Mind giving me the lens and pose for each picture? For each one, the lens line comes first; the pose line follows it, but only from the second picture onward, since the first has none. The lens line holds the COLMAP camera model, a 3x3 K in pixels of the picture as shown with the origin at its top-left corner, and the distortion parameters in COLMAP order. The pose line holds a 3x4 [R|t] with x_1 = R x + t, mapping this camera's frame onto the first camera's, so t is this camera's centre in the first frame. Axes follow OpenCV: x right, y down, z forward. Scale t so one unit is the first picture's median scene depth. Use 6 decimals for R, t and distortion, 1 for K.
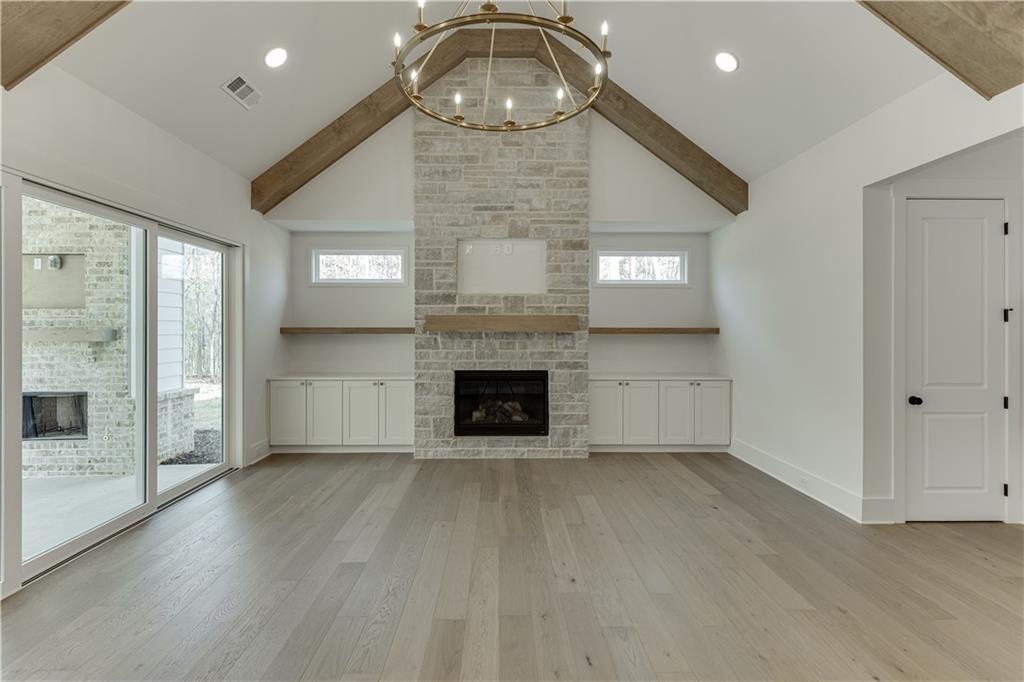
lens RADIAL K [[465.5, 0, 512.2], [0, 465.5, 334.9], [0, 0, 1]] dist [0.012585, -0.000364]
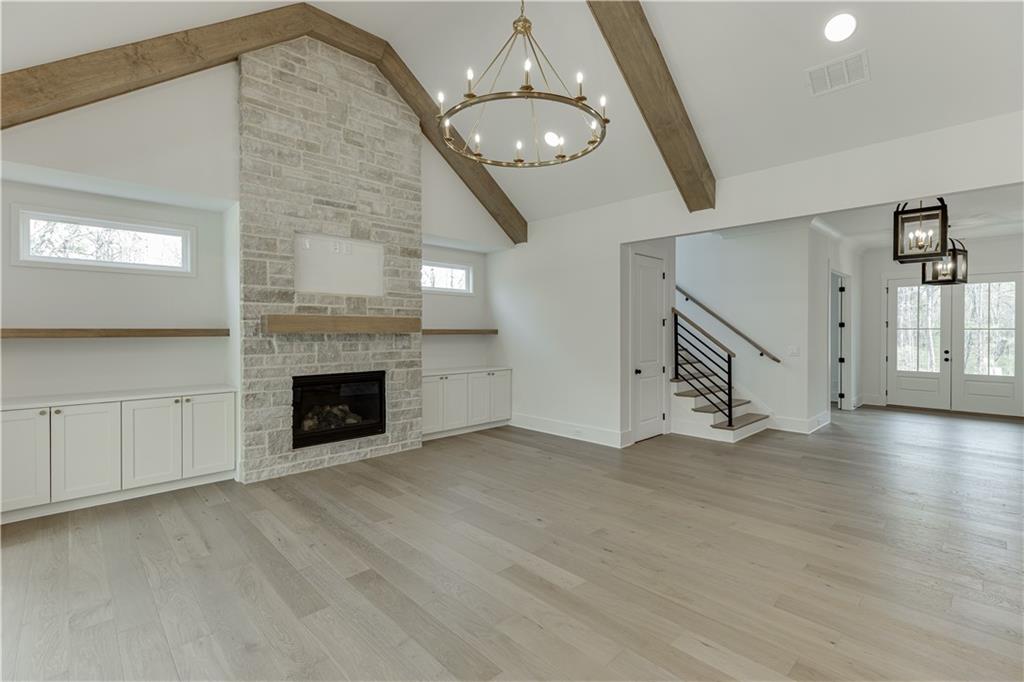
lens RADIAL K [[465.5, 0, 512.8], [0, 465.5, 340.2], [0, 0, 1]] dist [0.012585, -0.000364]
pose [[0.726111, -0.015708, 0.687398, -0.438098], [0.010409, 0.999876, 0.011854, -0.000062], [-0.687498, -0.001453, 0.726185, 0.049947]]
